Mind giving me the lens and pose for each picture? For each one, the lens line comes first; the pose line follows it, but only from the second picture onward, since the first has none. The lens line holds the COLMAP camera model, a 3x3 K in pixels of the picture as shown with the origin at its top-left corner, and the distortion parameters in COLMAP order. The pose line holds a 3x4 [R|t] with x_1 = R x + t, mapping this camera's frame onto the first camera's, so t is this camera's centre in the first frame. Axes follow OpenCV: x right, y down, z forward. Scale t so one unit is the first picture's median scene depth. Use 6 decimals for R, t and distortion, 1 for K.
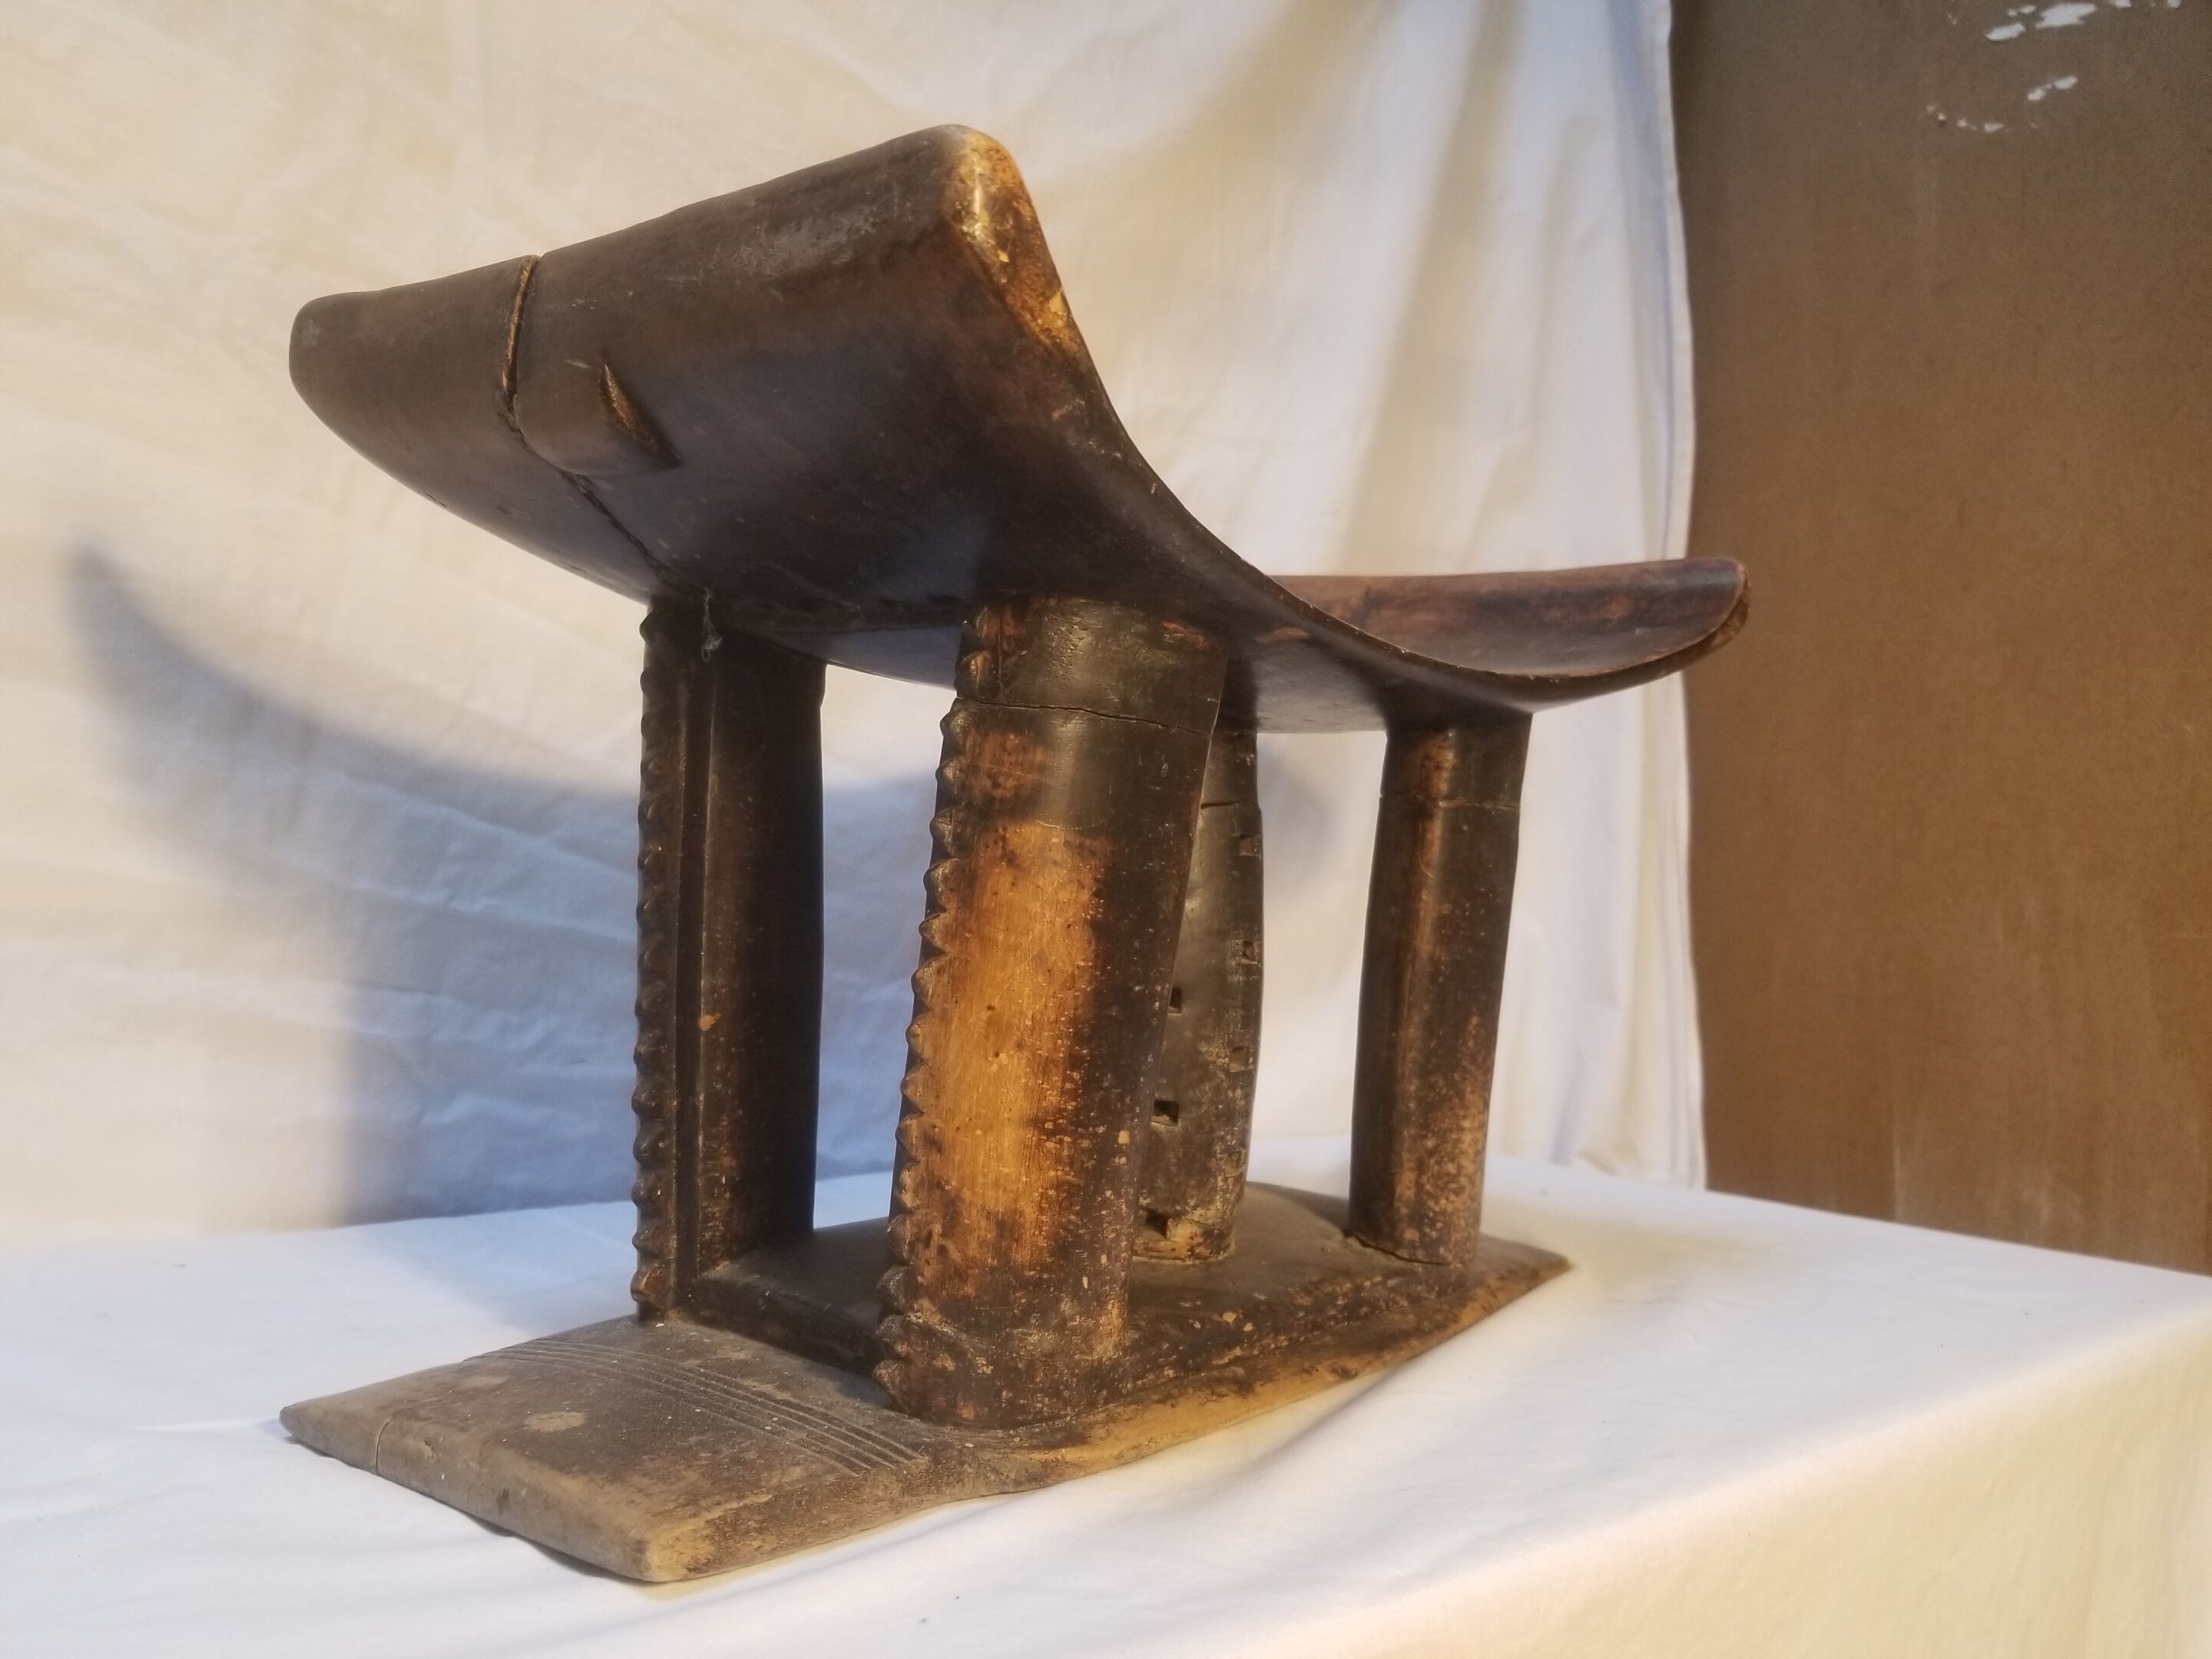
lens RADIAL K [[1750.1, 0, 1046.8], [0, 1750.1, 843.6], [0, 0, 1]] dist [0.149163, -0.407421]
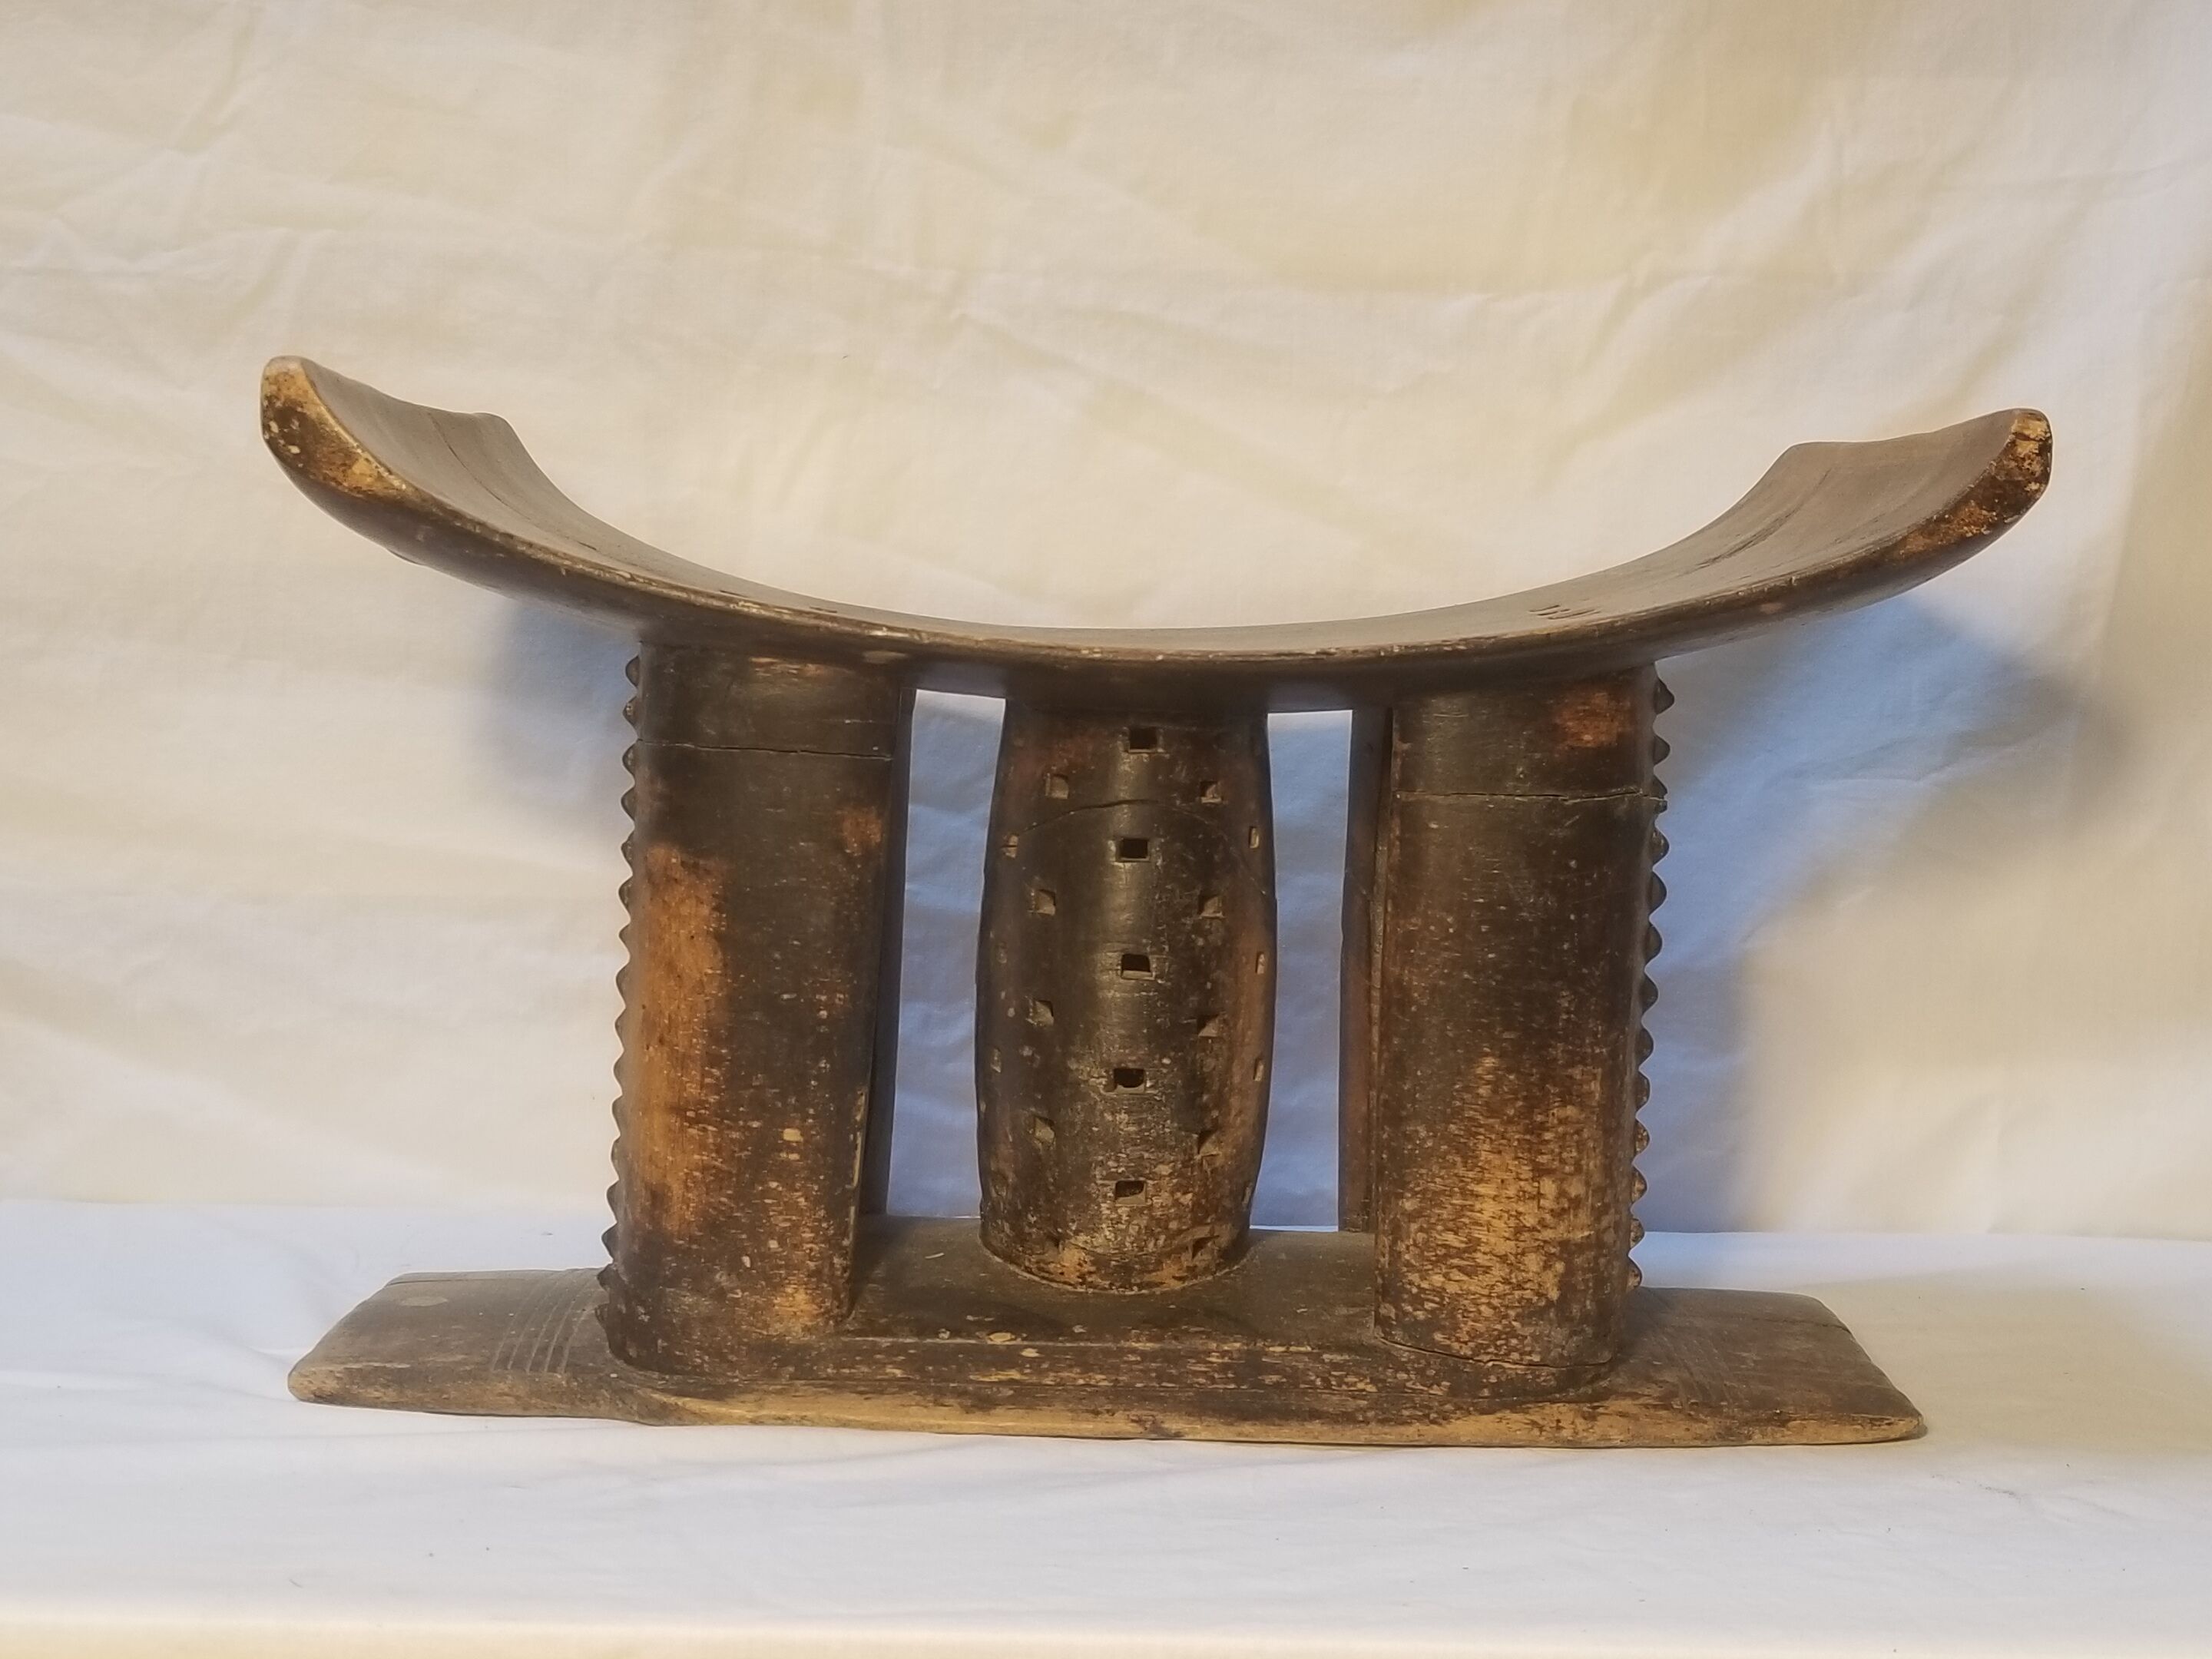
lens RADIAL K [[2750.3, 0, 1057.6], [0, 2750.3, 806.1], [0, 0, 1]] dist [0.153094, -0.402681]
pose [[0.630650, 0.000291, -0.776067, 1.488552], [0.025708, 0.999443, 0.021266, -0.066129], [0.775641, -0.033362, 0.630292, 0.075907]]
